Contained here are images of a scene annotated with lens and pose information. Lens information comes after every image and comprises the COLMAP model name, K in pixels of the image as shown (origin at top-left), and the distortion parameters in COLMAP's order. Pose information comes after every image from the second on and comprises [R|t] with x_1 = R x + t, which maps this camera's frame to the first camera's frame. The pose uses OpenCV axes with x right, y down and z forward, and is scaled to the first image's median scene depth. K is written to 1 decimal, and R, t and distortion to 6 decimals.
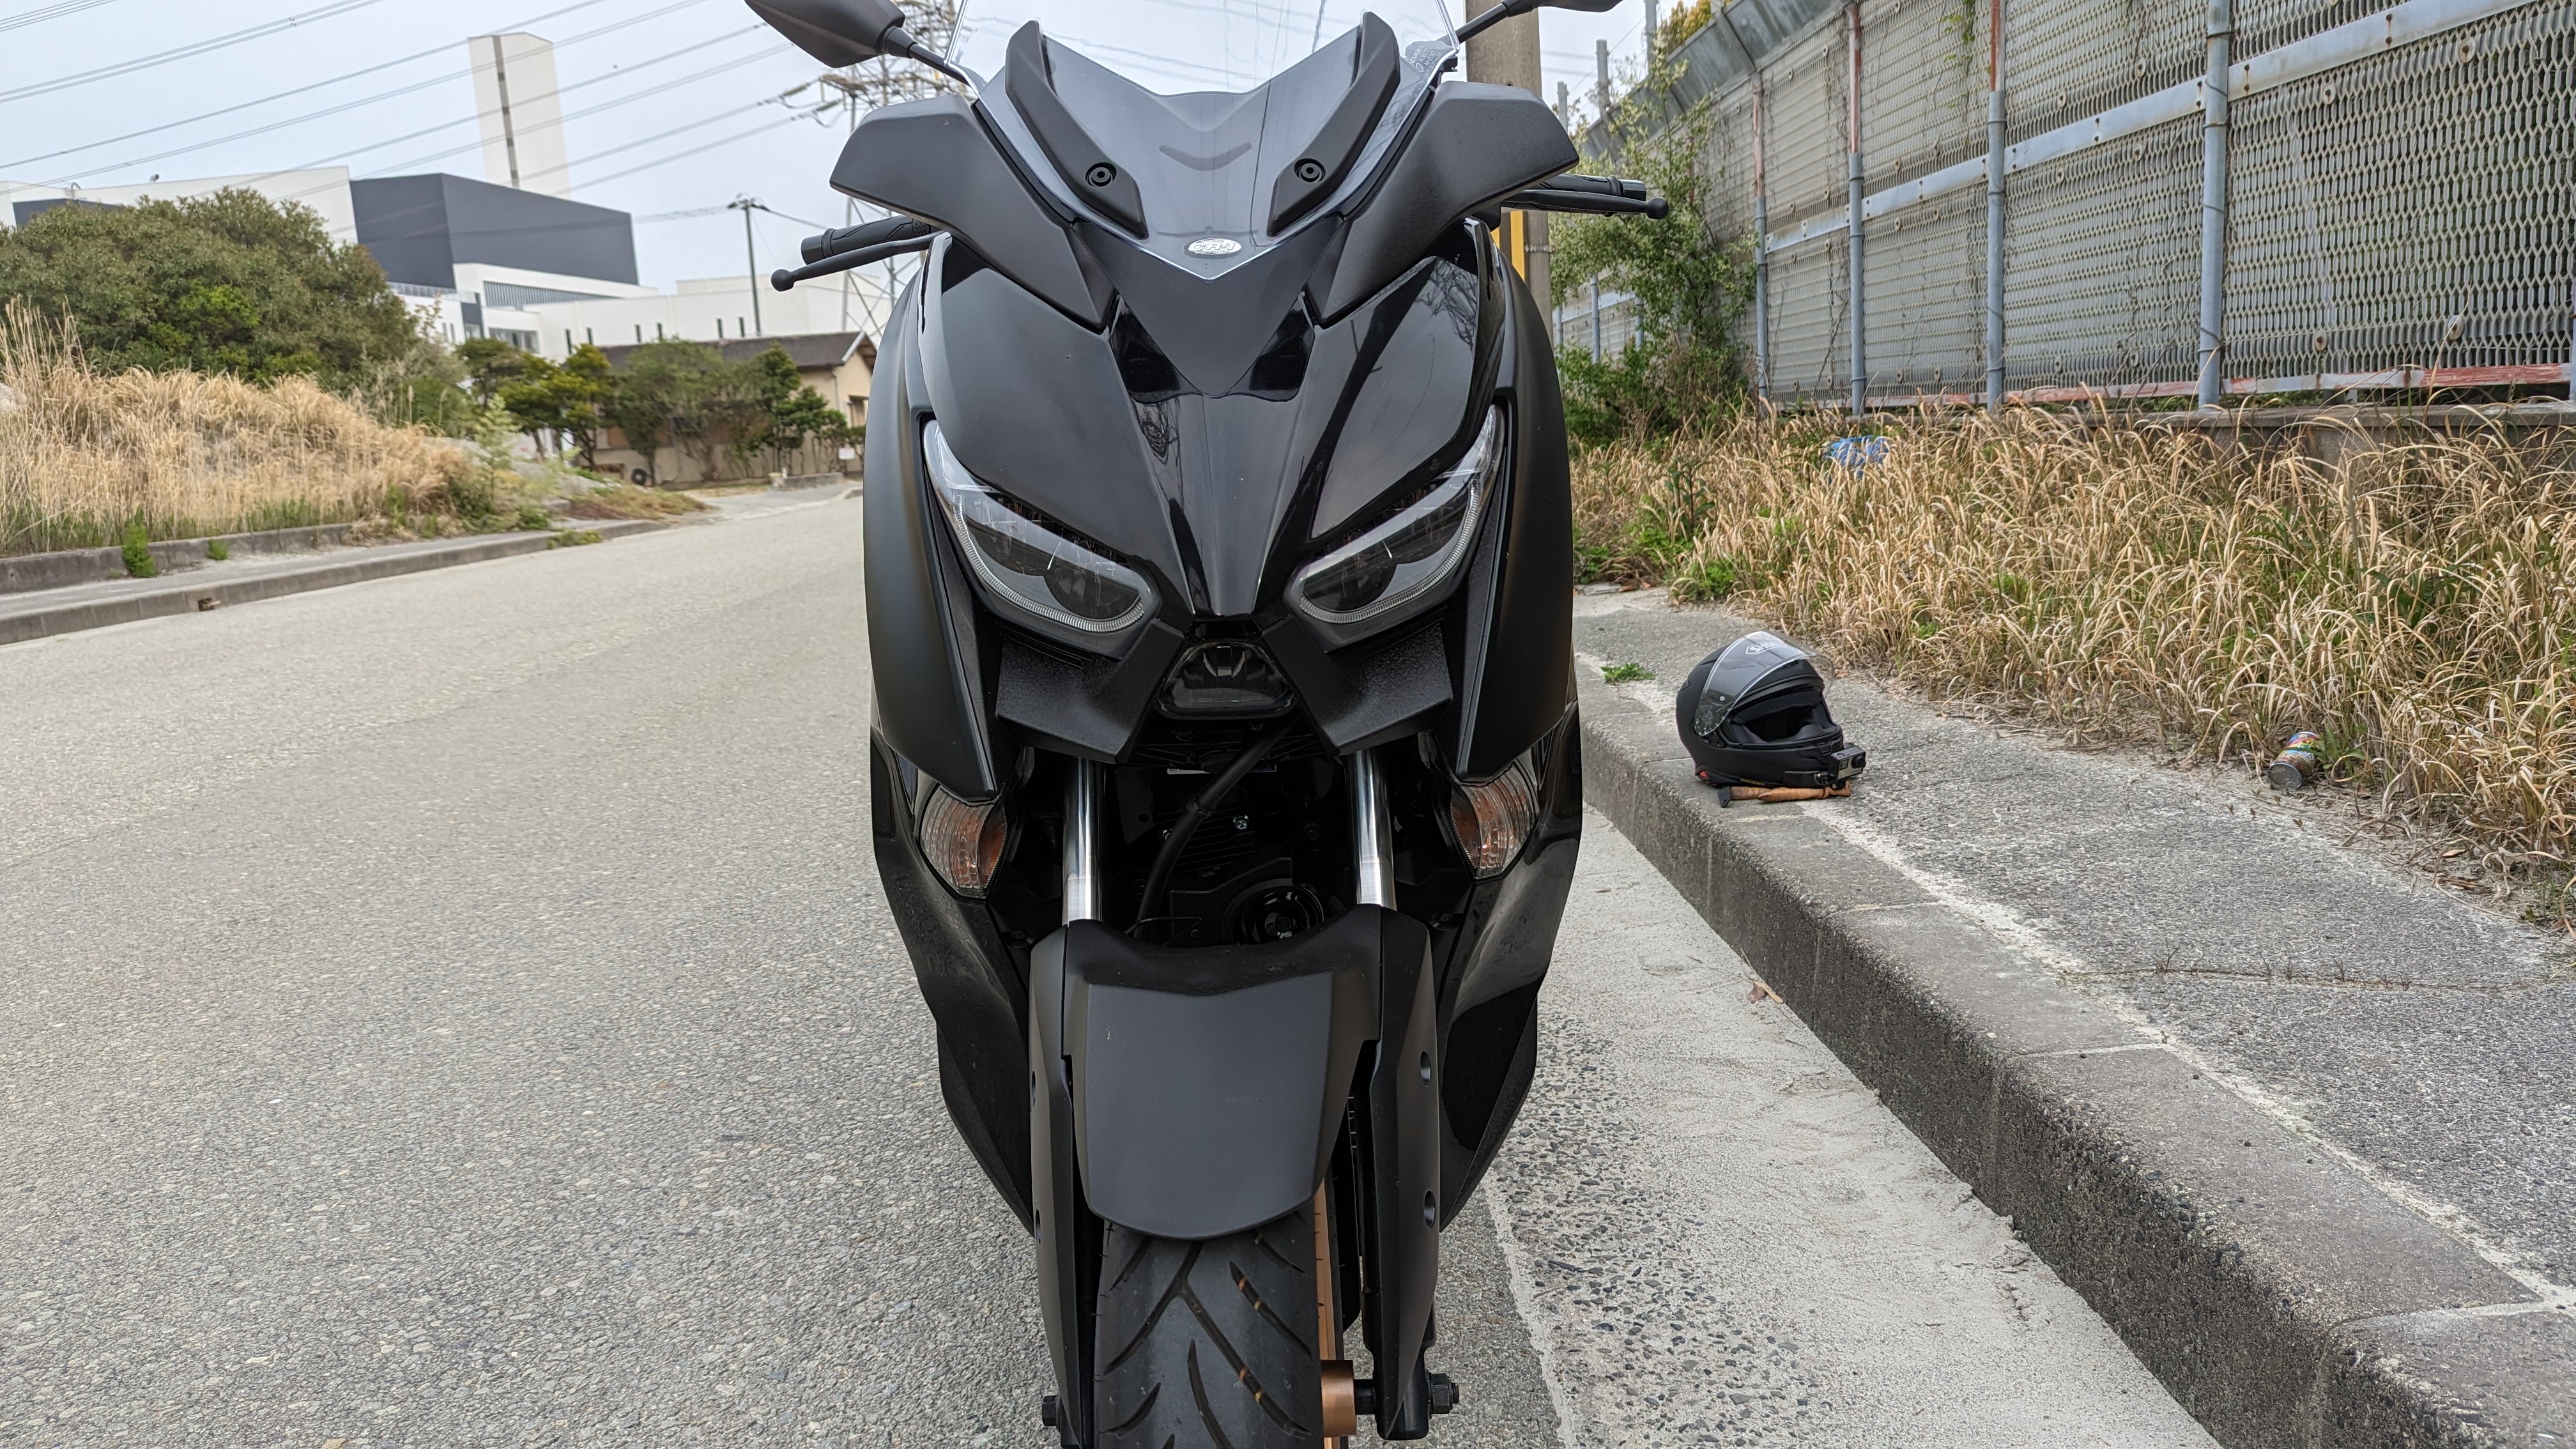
lens RADIAL K [[1888.0, 0, 1260.7], [0, 1888.0, 736.1], [0, 0, 1]] dist [0.043764, -0.061981]
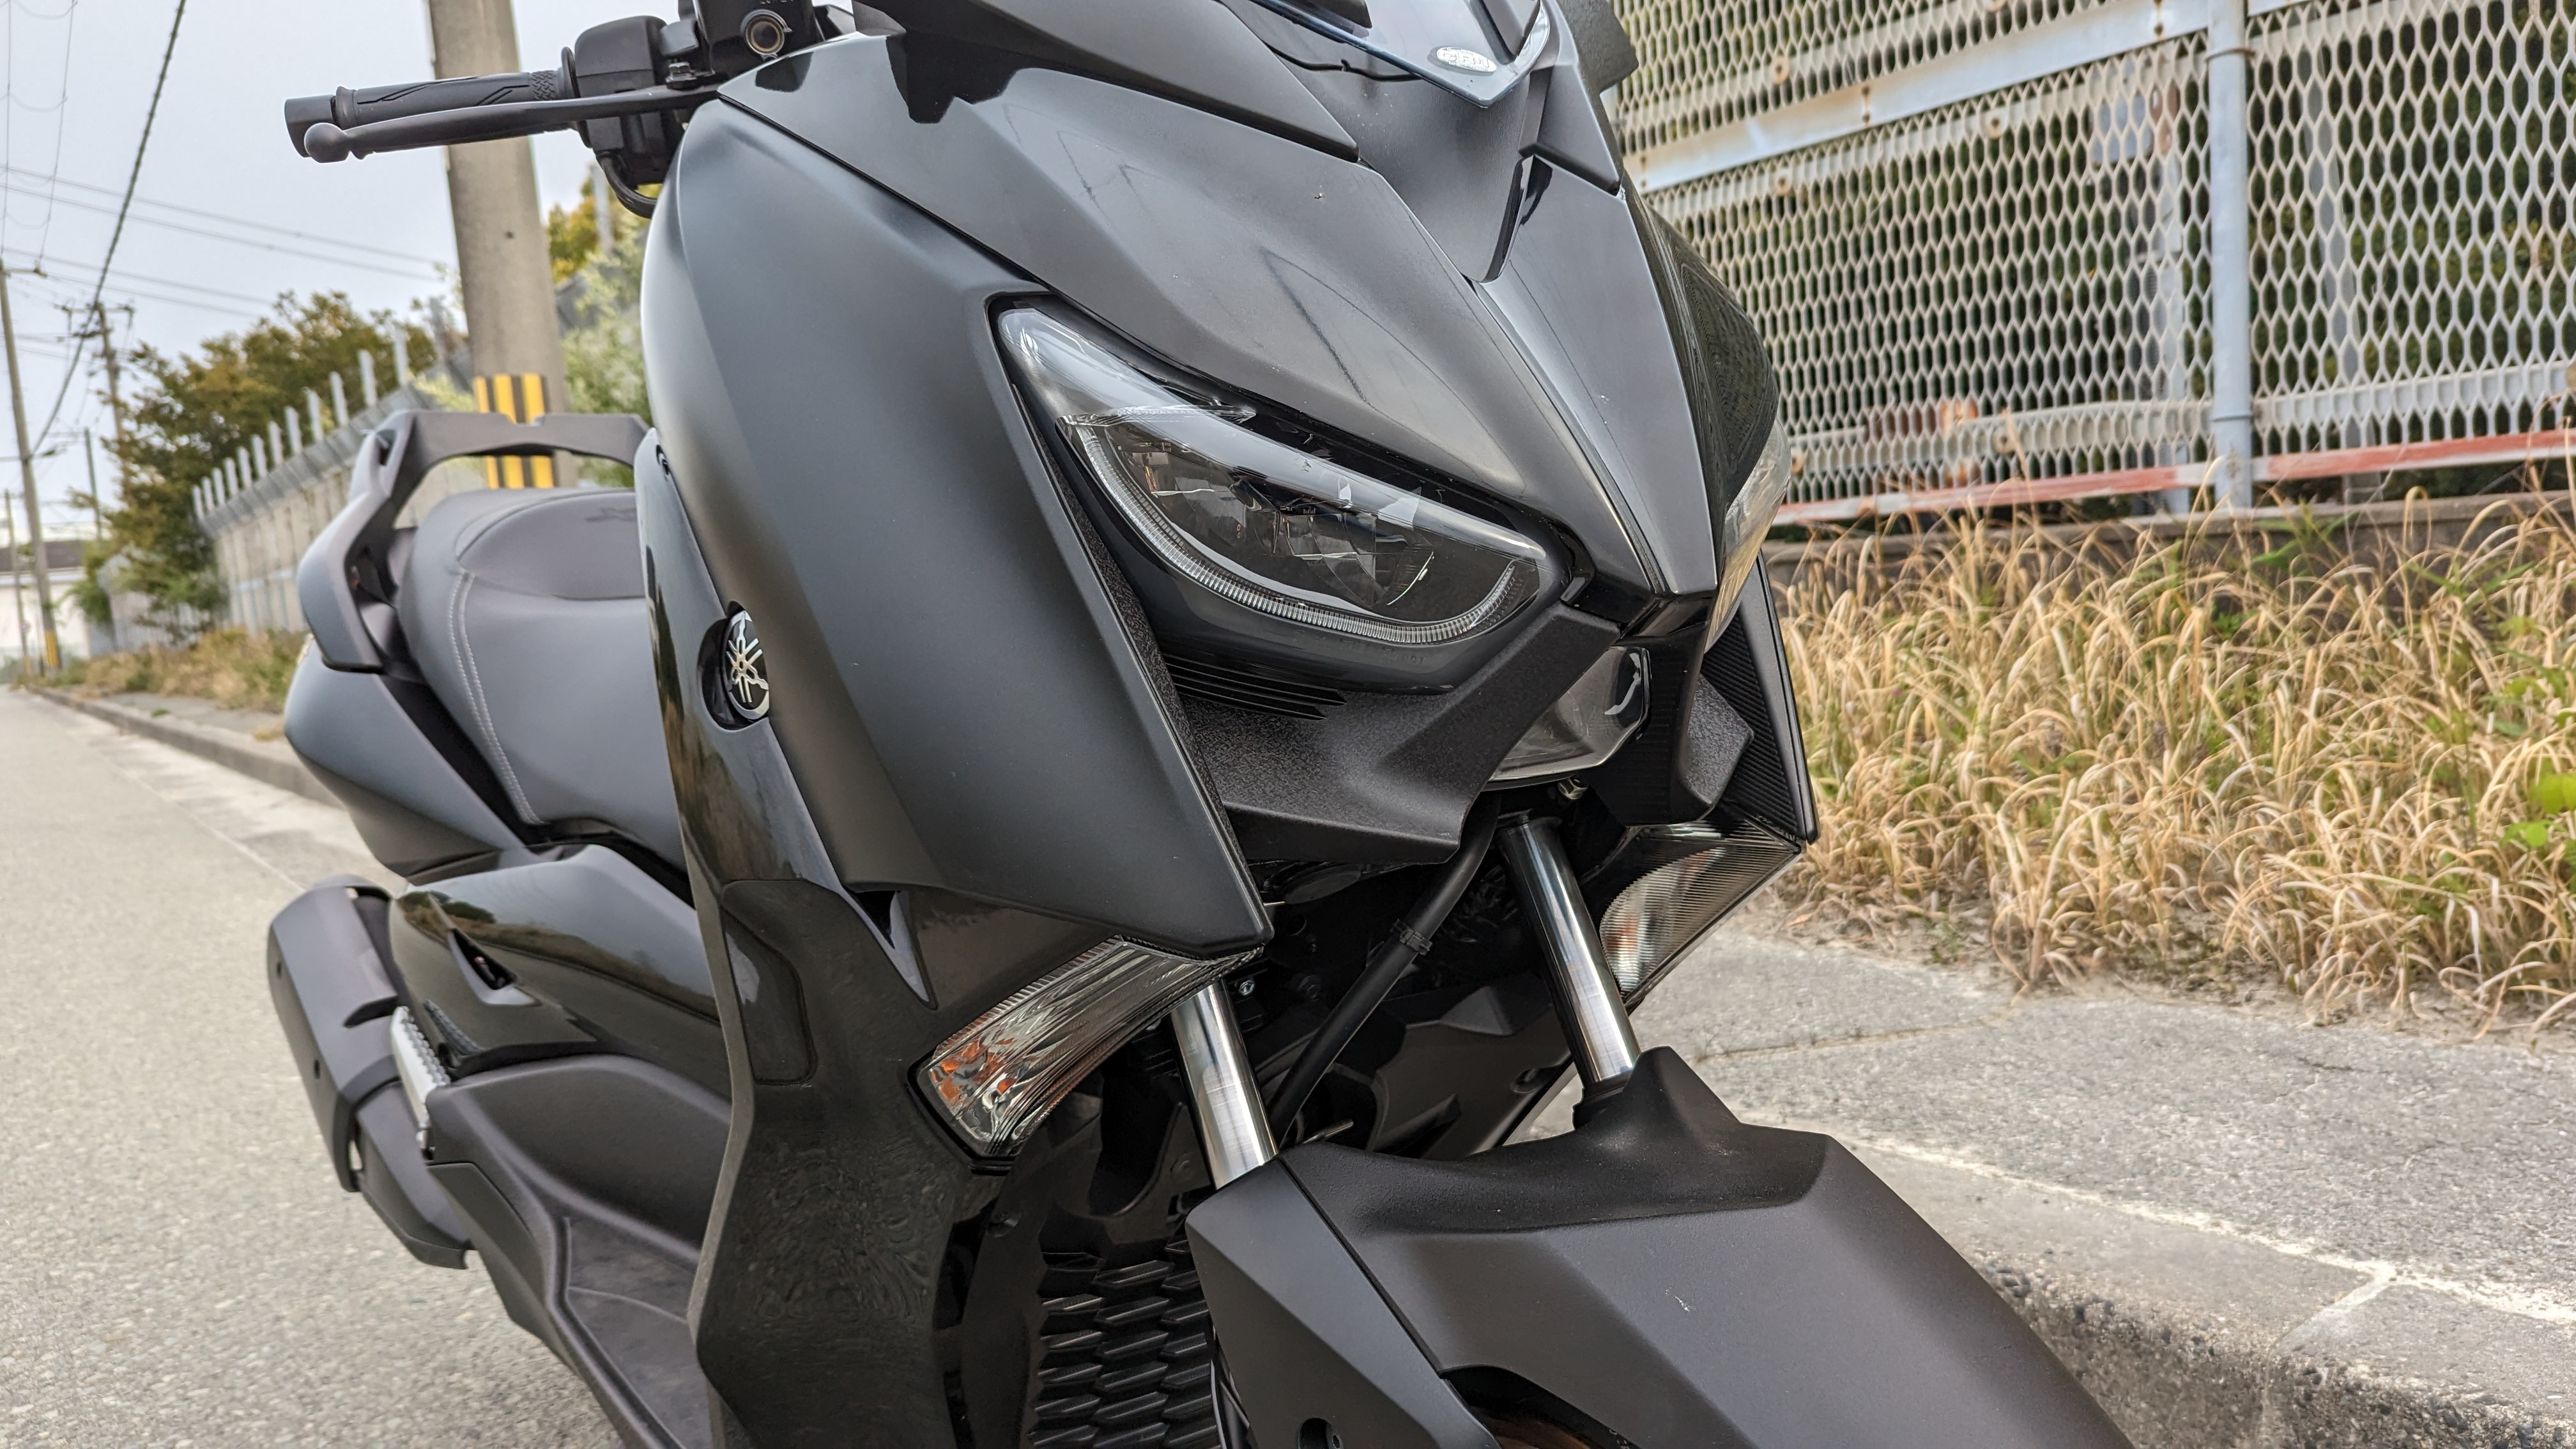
lens RADIAL K [[1888.0, 0, 1296.1], [0, 1888.0, 757.0], [0, 0, 1]] dist [0.043764, -0.061981]
pose [[0.822901, -0.061913, 0.564802, -0.121542], [0.121576, 0.990210, -0.068588, 0.004564], [-0.555026, 0.125108, 0.822371, 0.138738]]
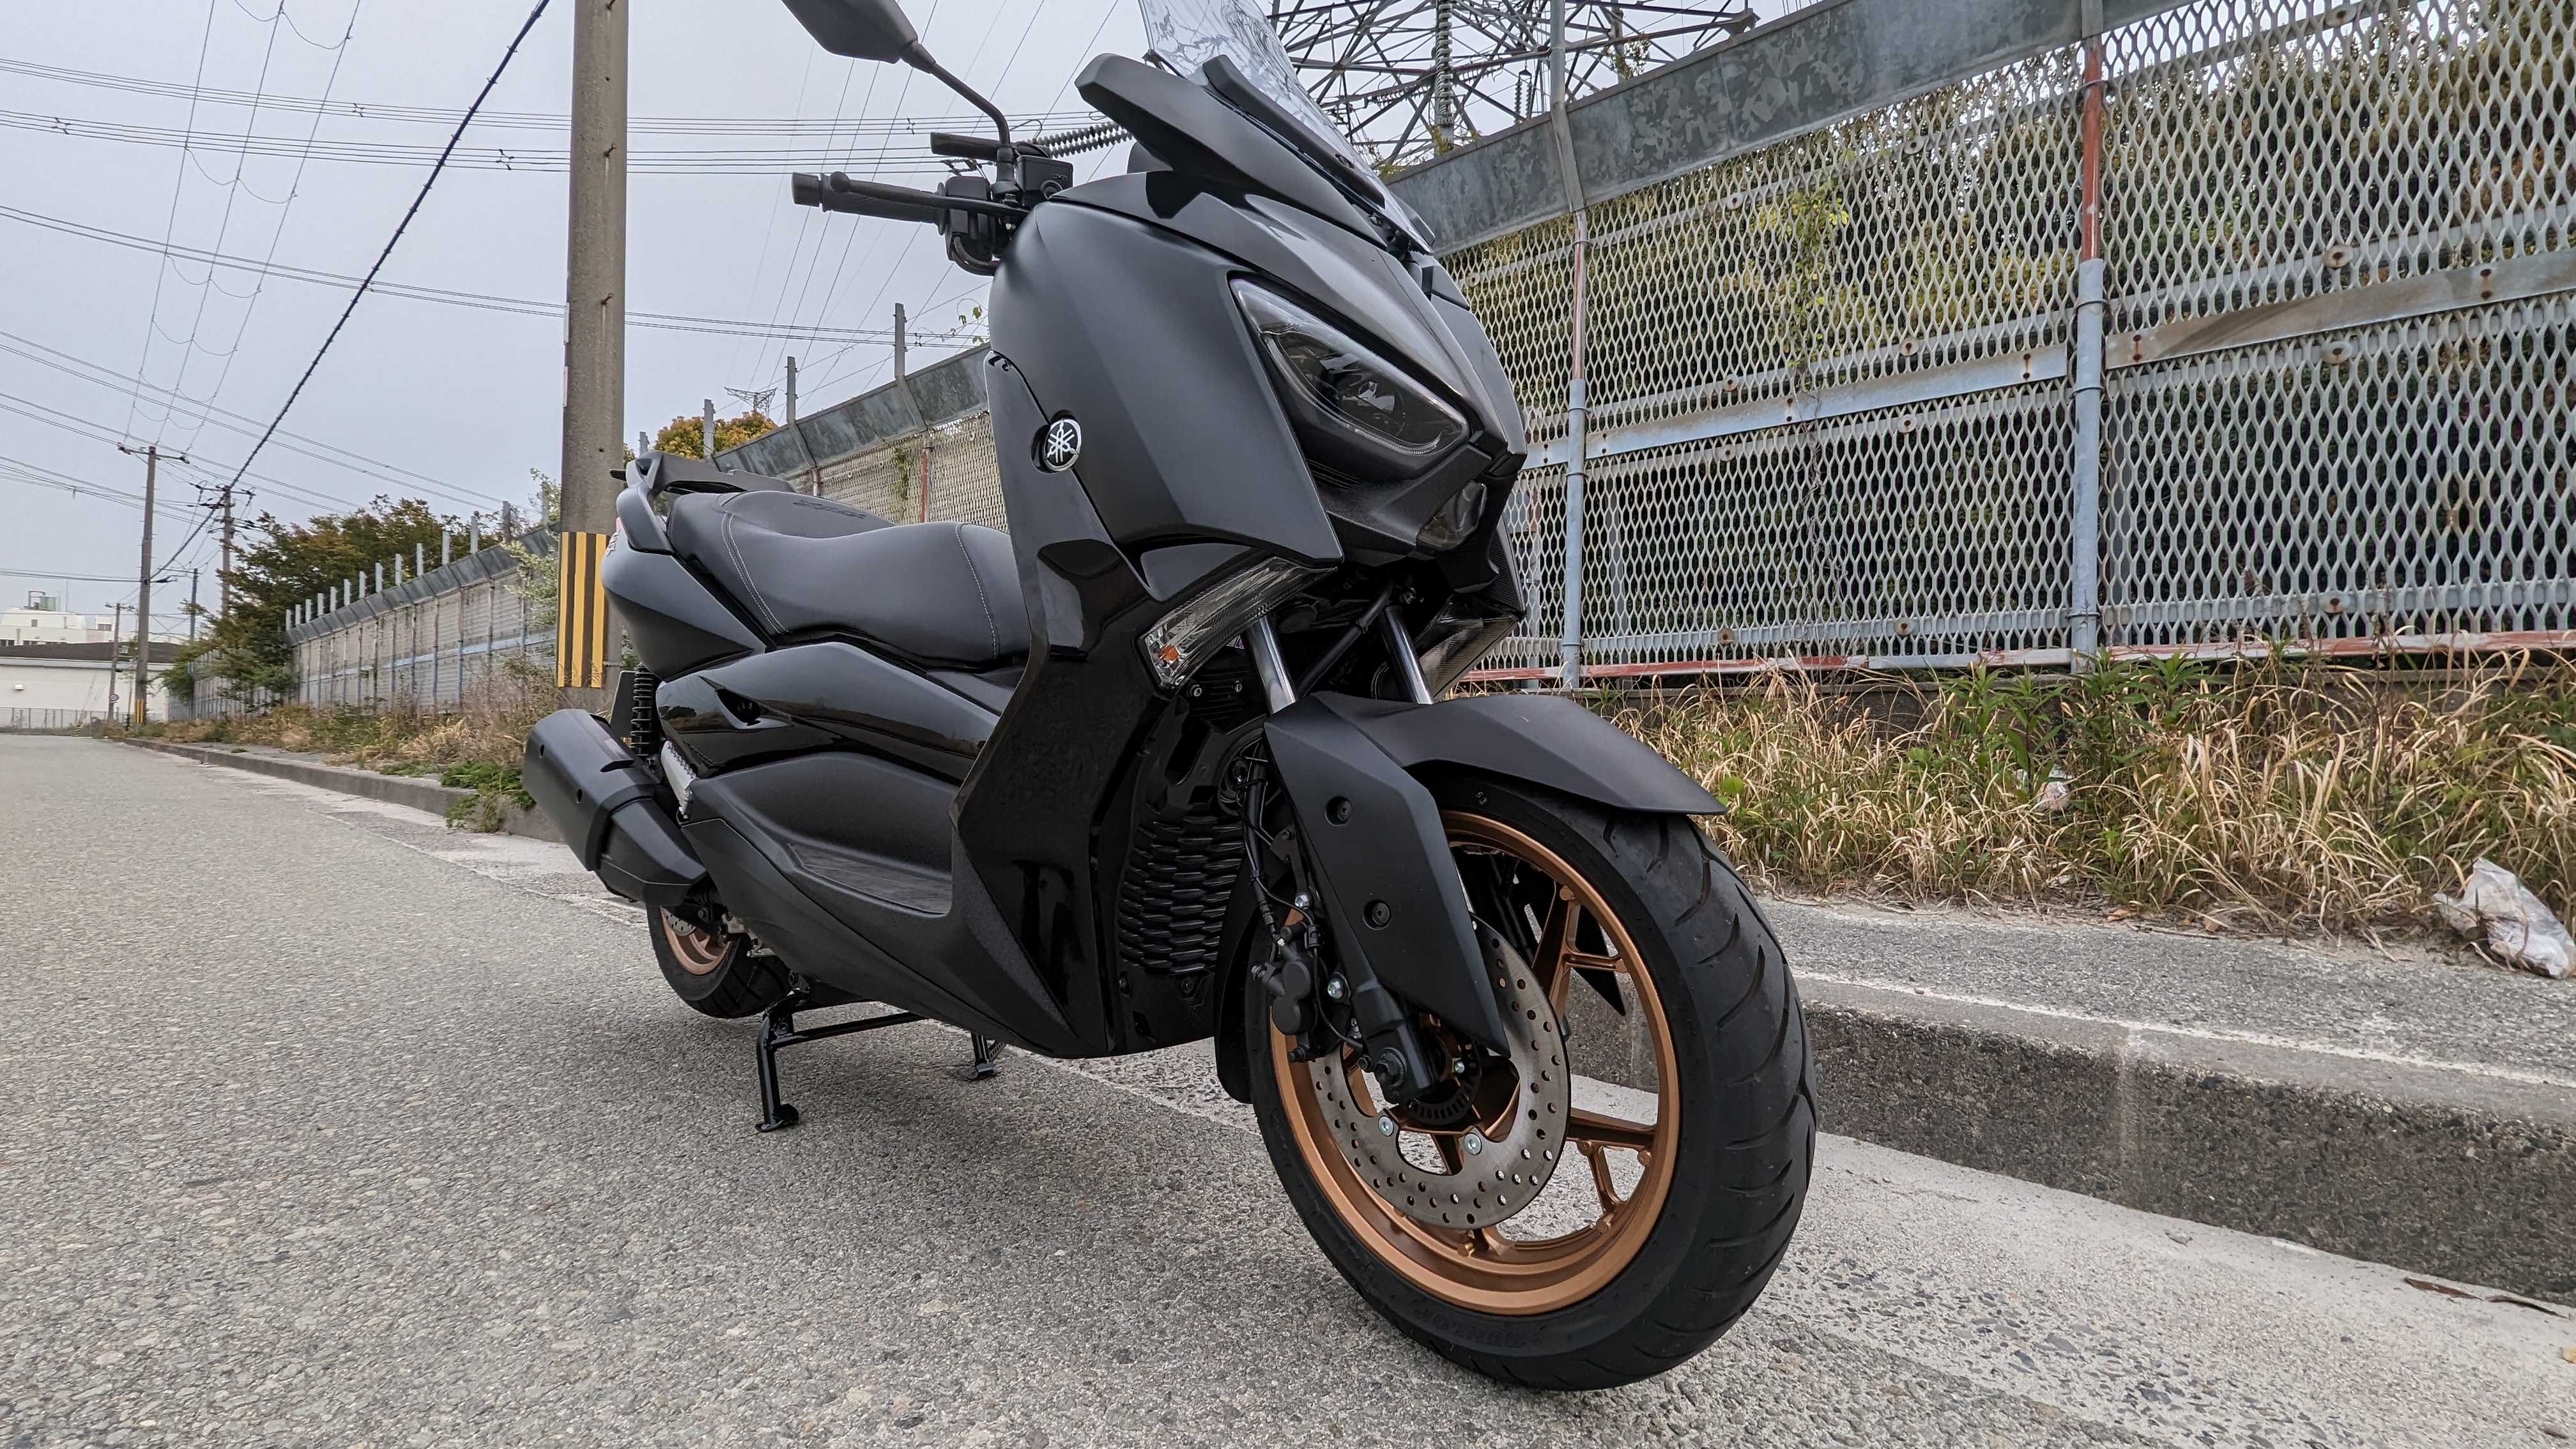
lens RADIAL K [[1079.4, 0, 1310.5], [0, 1079.4, 733.1], [0, 0, 1]] dist [-0.007129, -0.001857]
pose [[0.643930, 0.085941, 0.760242, -0.184348], [0.071425, 0.982579, -0.171572, 0.070919], [-0.761743, 0.164781, 0.626574, 0.156653]]
